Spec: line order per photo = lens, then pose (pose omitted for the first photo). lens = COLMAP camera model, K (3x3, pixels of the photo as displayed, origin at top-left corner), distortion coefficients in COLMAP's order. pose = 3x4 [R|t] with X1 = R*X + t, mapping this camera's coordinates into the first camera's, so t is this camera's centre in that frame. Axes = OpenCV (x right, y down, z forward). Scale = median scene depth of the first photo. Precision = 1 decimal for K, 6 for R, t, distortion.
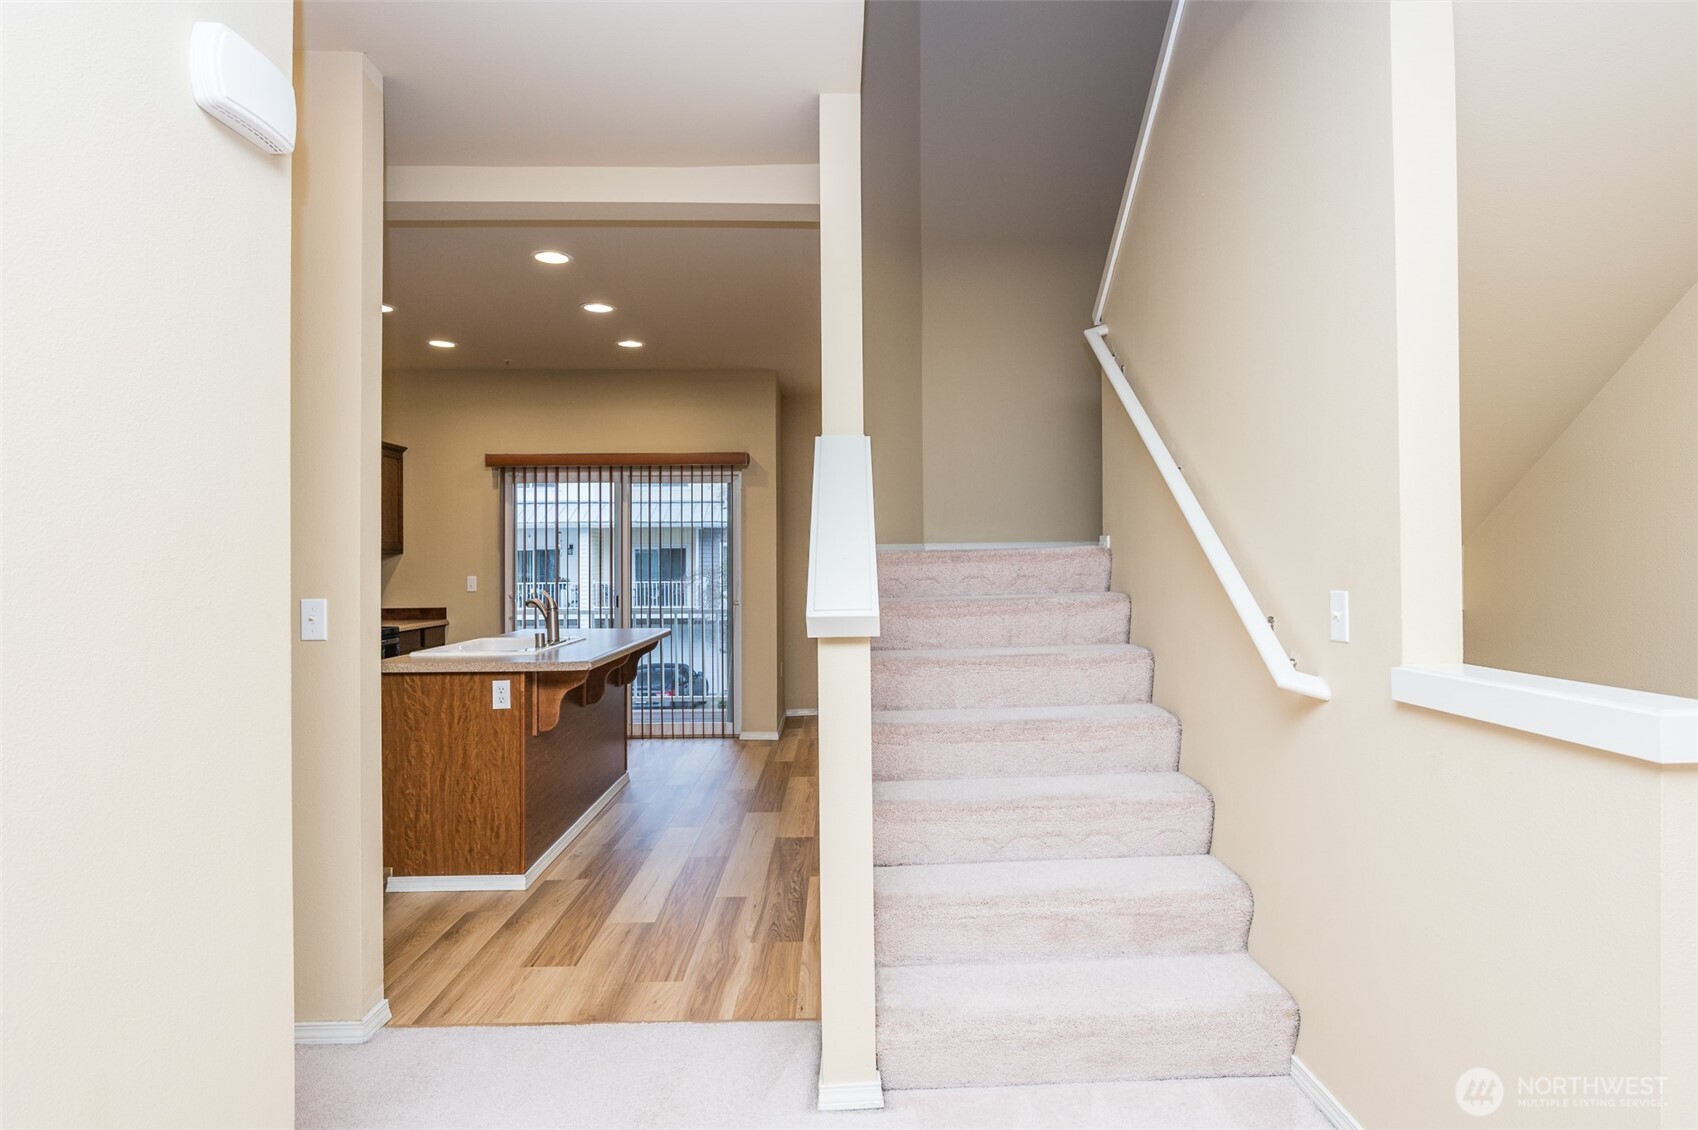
lens RADIAL K [[926.2, 0, 851.9], [0, 926.2, 557.9], [0, 0, 1]] dist [-0.001627, 0.000627]
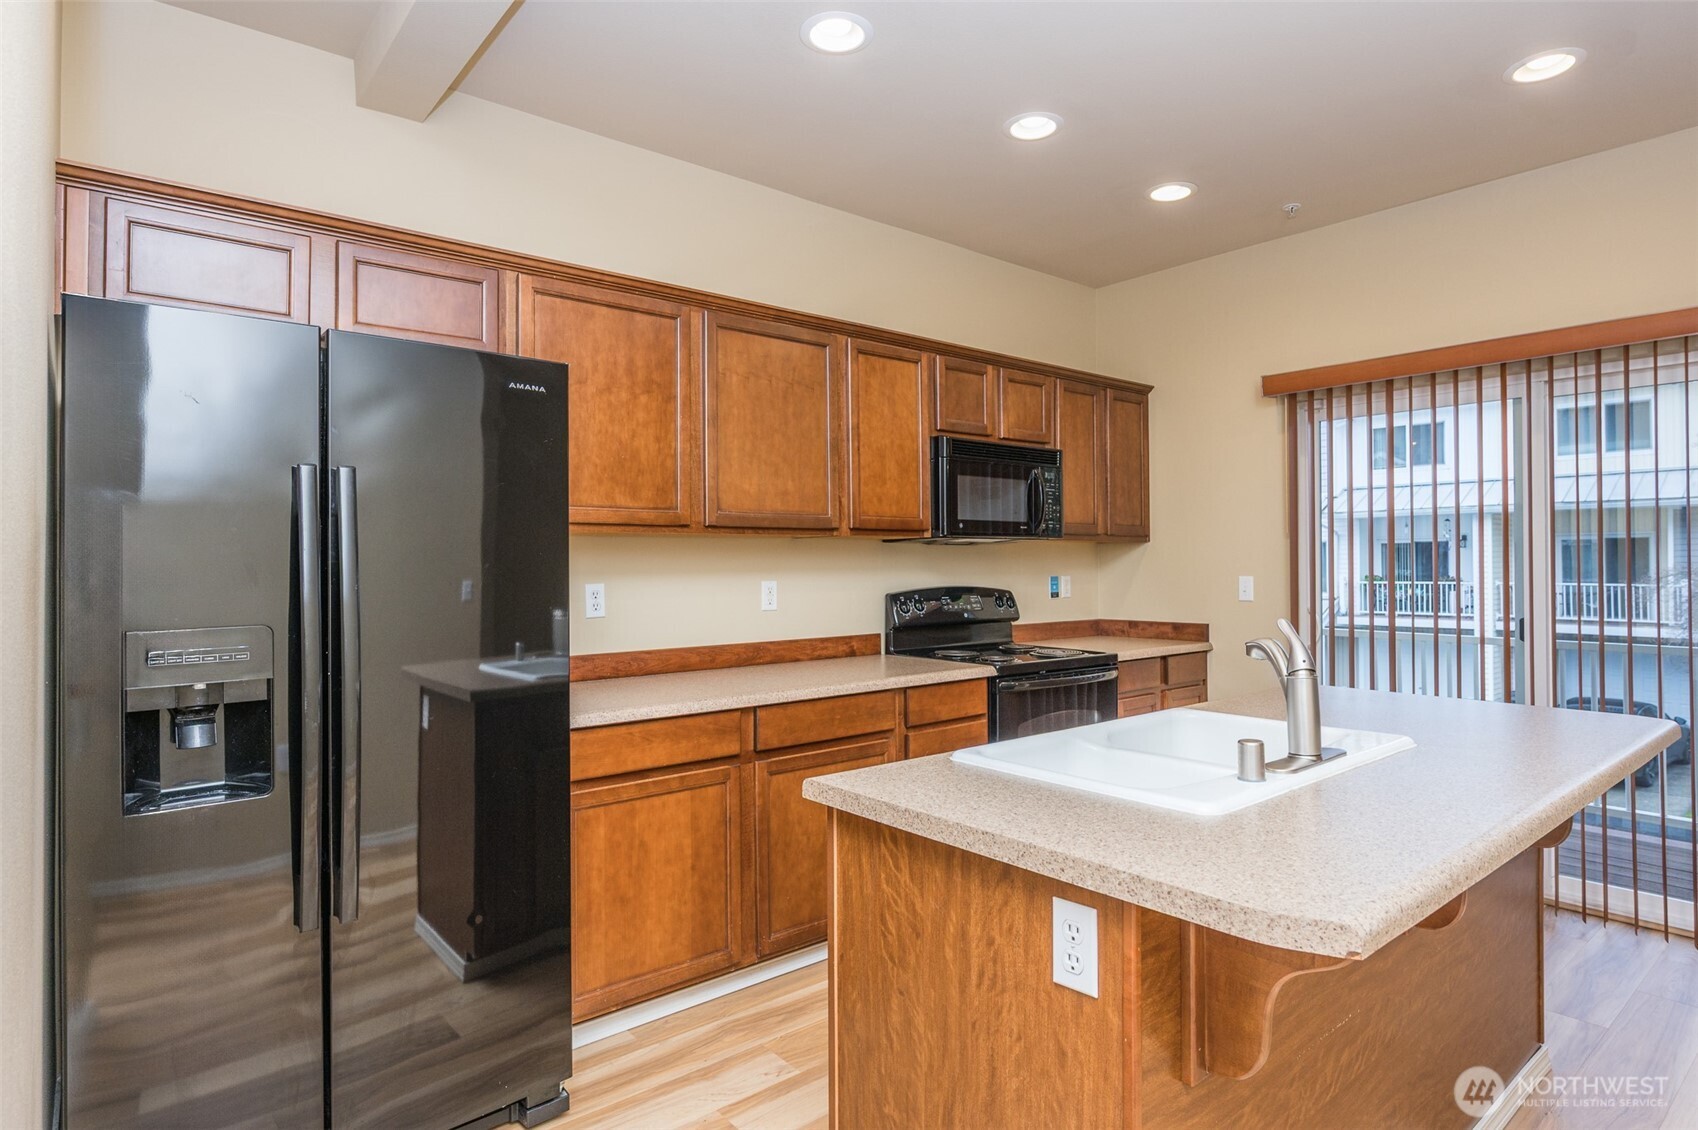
lens RADIAL K [[926.2, 0, 850.1], [0, 926.2, 548.2], [0, 0, 1]] dist [-0.001627, 0.000627]
pose [[0.633745, -0.006964, -0.773511, -0.151943], [0.002866, 0.999974, -0.006654, 0.006129], [0.773537, 0.002000, 0.633748, 0.642659]]
